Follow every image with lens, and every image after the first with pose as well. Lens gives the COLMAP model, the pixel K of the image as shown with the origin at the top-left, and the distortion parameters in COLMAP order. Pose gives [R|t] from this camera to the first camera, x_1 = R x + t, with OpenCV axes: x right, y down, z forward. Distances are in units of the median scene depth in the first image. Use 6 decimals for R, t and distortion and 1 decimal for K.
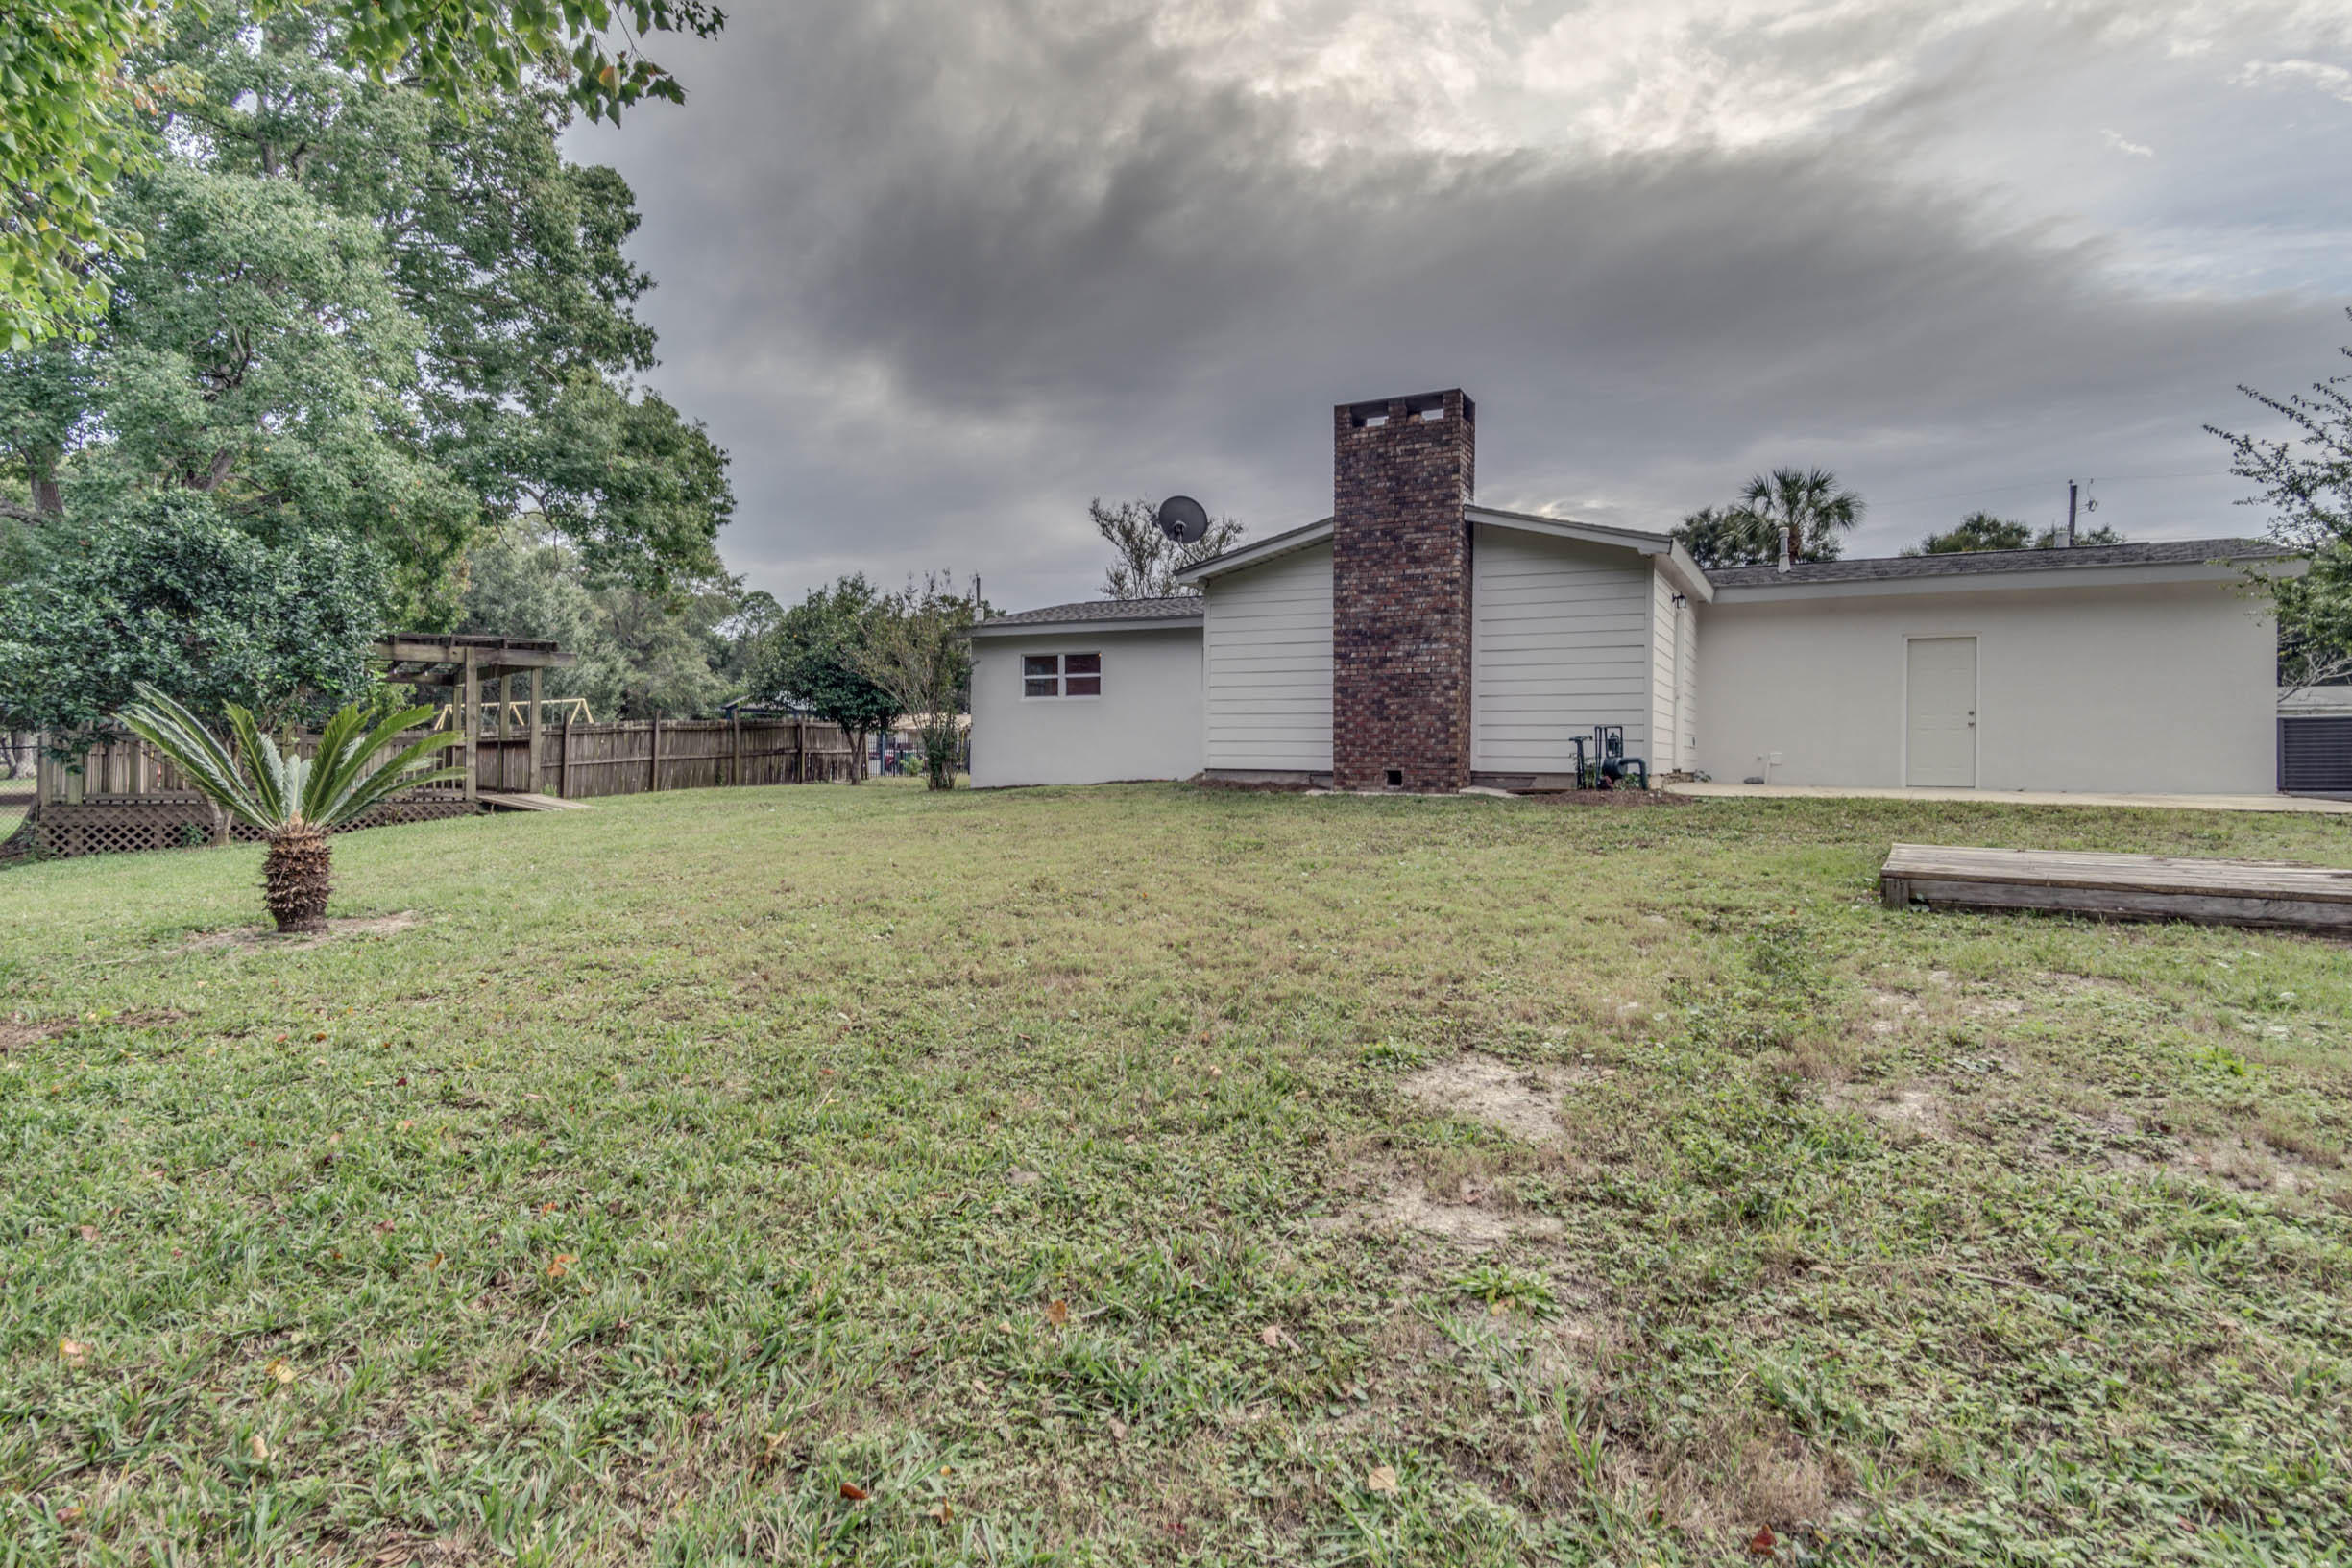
lens RADIAL K [[1253.4, 0, 1173.9], [0, 1253.4, 759.2], [0, 0, 1]] dist [-0.004929, -0.001022]
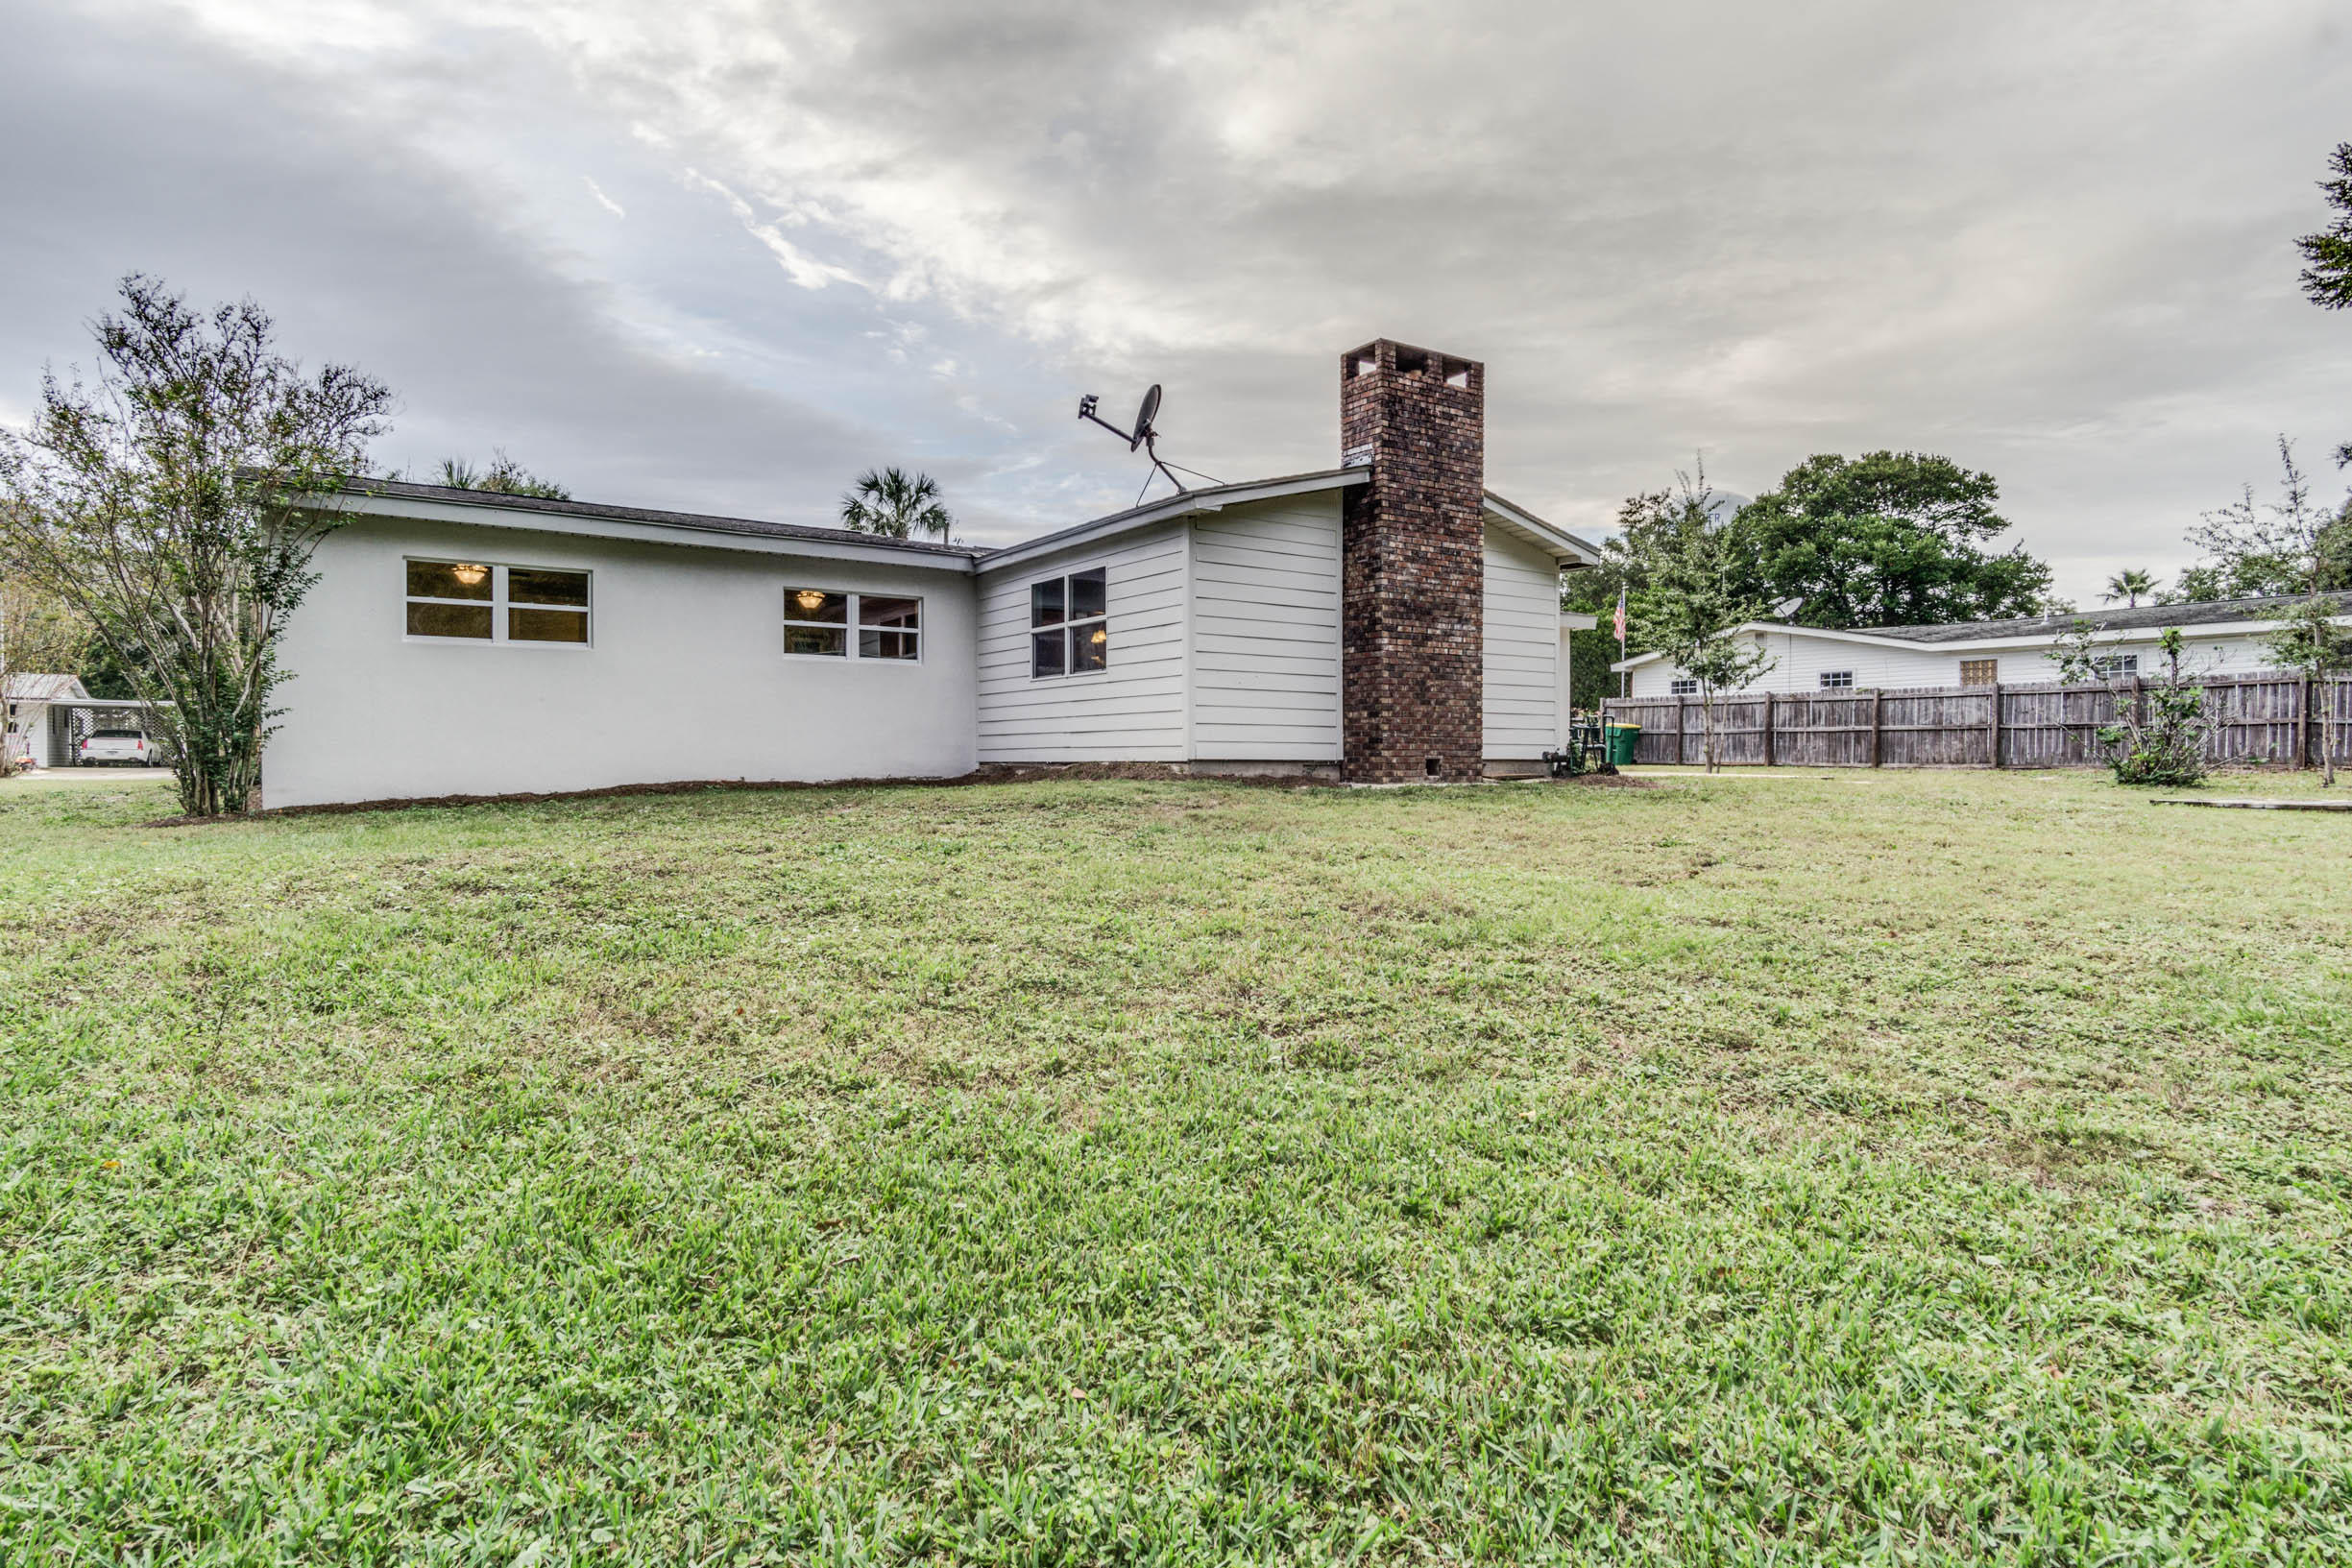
lens RADIAL K [[1324.4, 0, 1176.0], [0, 1324.4, 784.0], [0, 0, 1]] dist [0.000849, -0.000028]
pose [[0.472214, -0.012161, 0.881400, -0.718547], [0.003274, 0.999922, 0.012042, 0.013956], [-0.881478, -0.002800, 0.472217, 0.663647]]
